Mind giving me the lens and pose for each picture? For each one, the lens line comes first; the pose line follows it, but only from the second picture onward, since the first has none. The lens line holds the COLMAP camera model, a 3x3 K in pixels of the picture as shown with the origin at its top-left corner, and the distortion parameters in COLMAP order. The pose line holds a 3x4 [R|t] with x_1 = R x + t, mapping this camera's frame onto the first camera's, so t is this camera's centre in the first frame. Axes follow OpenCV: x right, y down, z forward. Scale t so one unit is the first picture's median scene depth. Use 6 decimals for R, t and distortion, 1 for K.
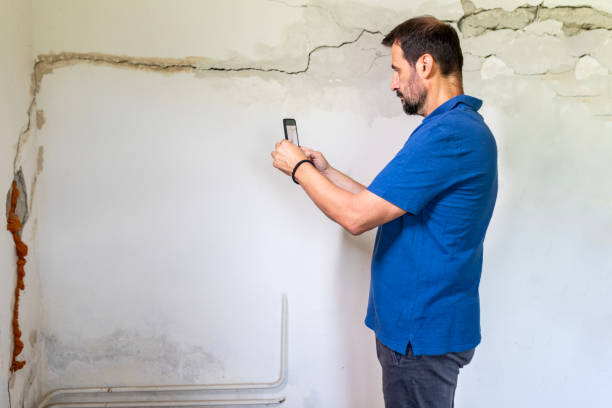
lens RADIAL K [[576.2, 0, 305.1], [0, 576.2, 215.2], [0, 0, 1]] dist [0.002118, 0.000000]
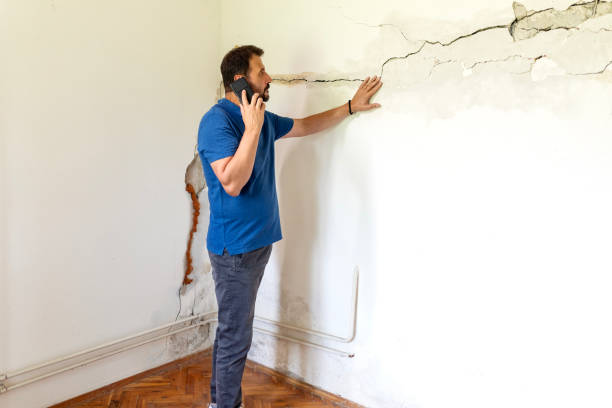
lens RADIAL K [[576.2, 0, 302.2], [0, 576.2, 214.2], [0, 0, 1]] dist [0.002118, 0.000000]
pose [[0.782934, 0.103084, -0.613505, 0.634449], [-0.108637, 0.993678, 0.028324, 0.008312], [0.612546, 0.044474, 0.789183, -0.021314]]
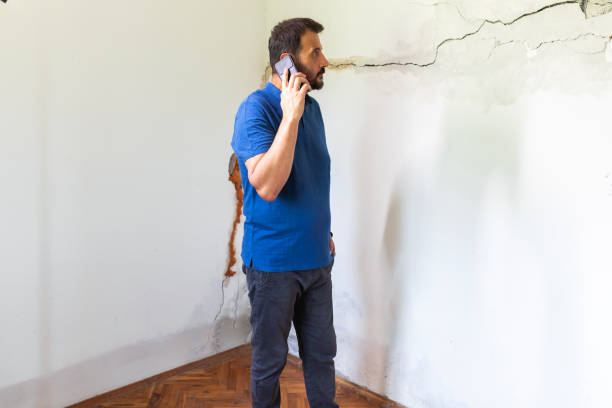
lens RADIAL K [[576.2, 0, 300.5], [0, 576.2, 208.8], [0, 0, 1]] dist [0.002118, 0.000000]
pose [[0.727687, 0.118448, -0.675604, 0.597376], [-0.112981, 0.992221, 0.052268, -0.001763], [0.676540, 0.038296, 0.735409, 0.024911]]
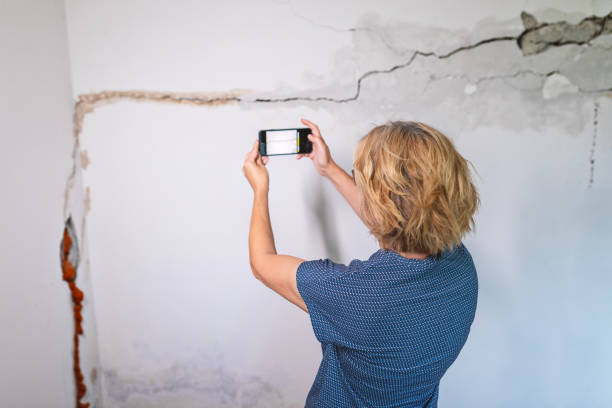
lens RADIAL K [[576.2, 0, 305.9], [0, 576.2, 217.0], [0, 0, 1]] dist [0.002118, 0.000000]
pose [[0.998519, -0.038678, -0.038259, -0.052524], [0.041878, 0.995353, 0.086707, -0.141689], [0.034727, -0.088181, 0.995499, 0.032845]]
